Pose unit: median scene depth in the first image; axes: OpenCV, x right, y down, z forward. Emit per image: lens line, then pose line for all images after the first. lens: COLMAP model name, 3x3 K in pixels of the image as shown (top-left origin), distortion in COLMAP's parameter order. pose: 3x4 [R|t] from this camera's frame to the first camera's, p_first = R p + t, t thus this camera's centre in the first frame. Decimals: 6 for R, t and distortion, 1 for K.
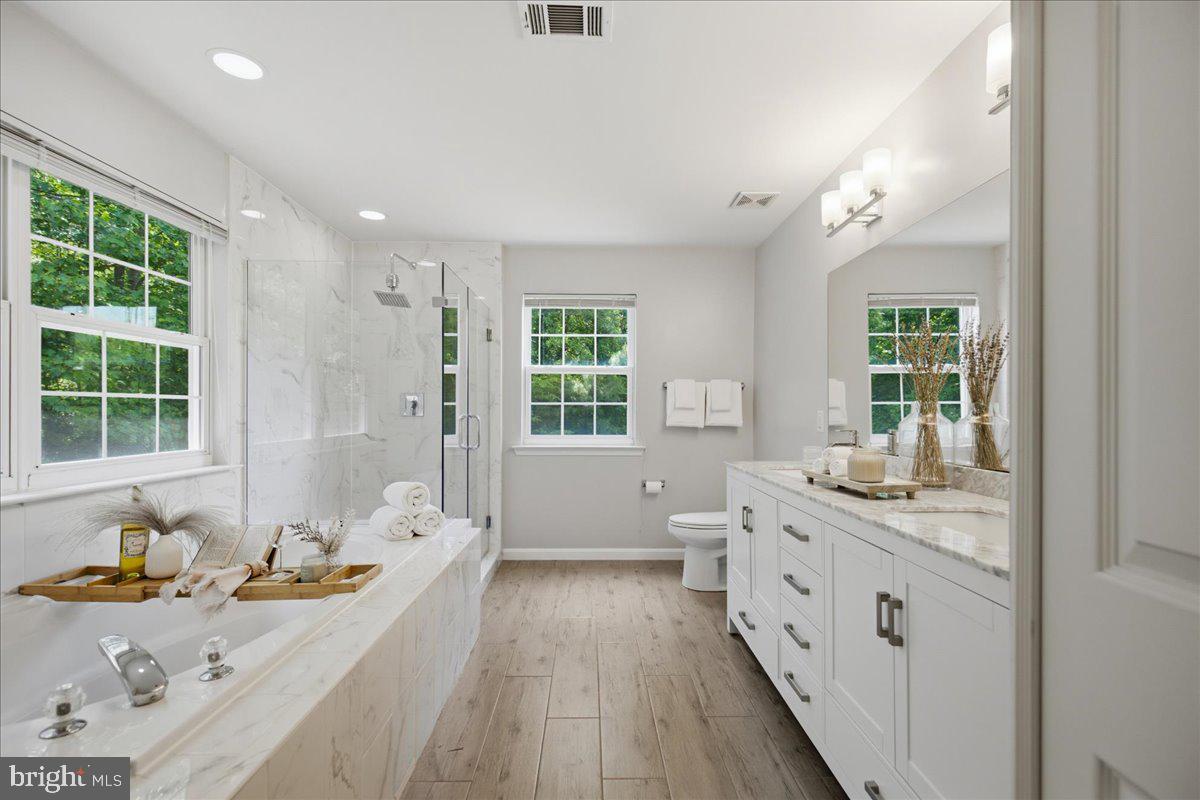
lens RADIAL K [[551.5, 0, 599.3], [0, 551.5, 411.1], [0, 0, 1]] dist [0.002150, -0.000417]
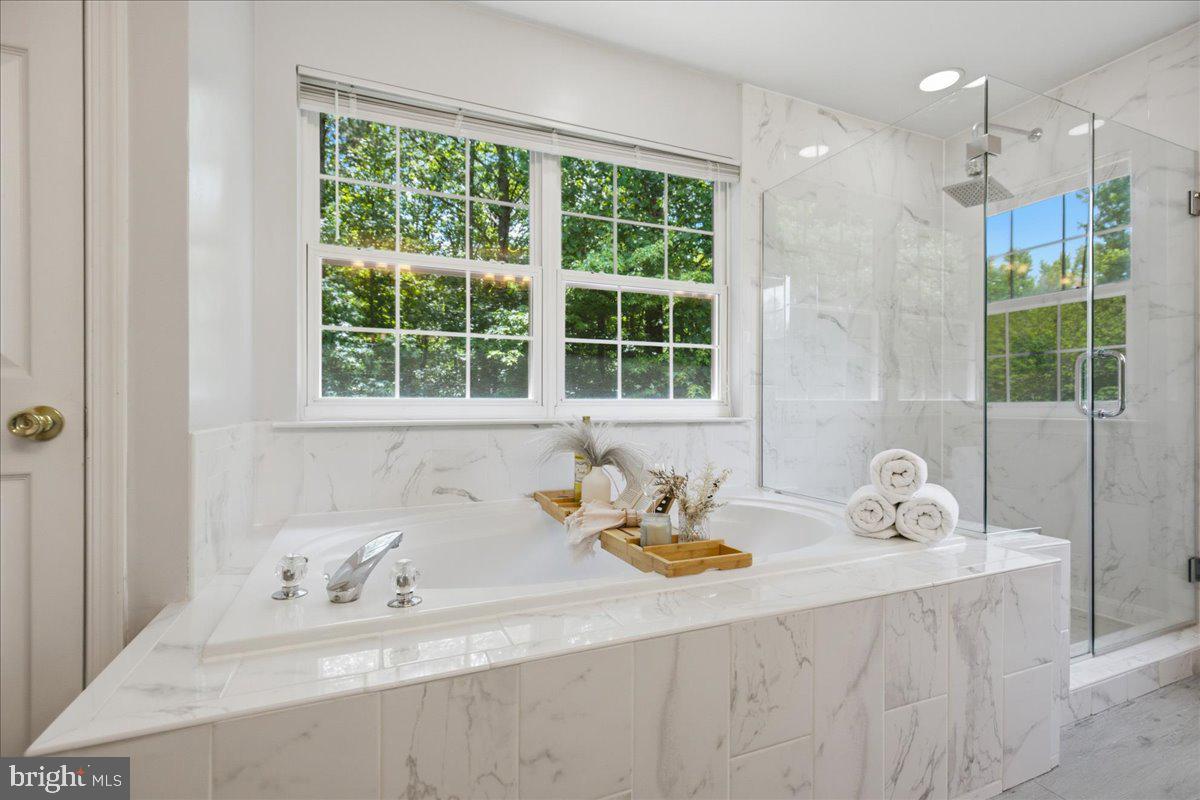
lens RADIAL K [[548.6, 0, 606.3], [0, 548.6, 404.9], [0, 0, 1]] dist [0.001186, -0.000740]
pose [[0.377753, 0.004254, -0.925897, 0.107298], [-0.004776, 0.999985, 0.002646, 0.080330], [0.925894, 0.003422, 0.377767, 0.471871]]
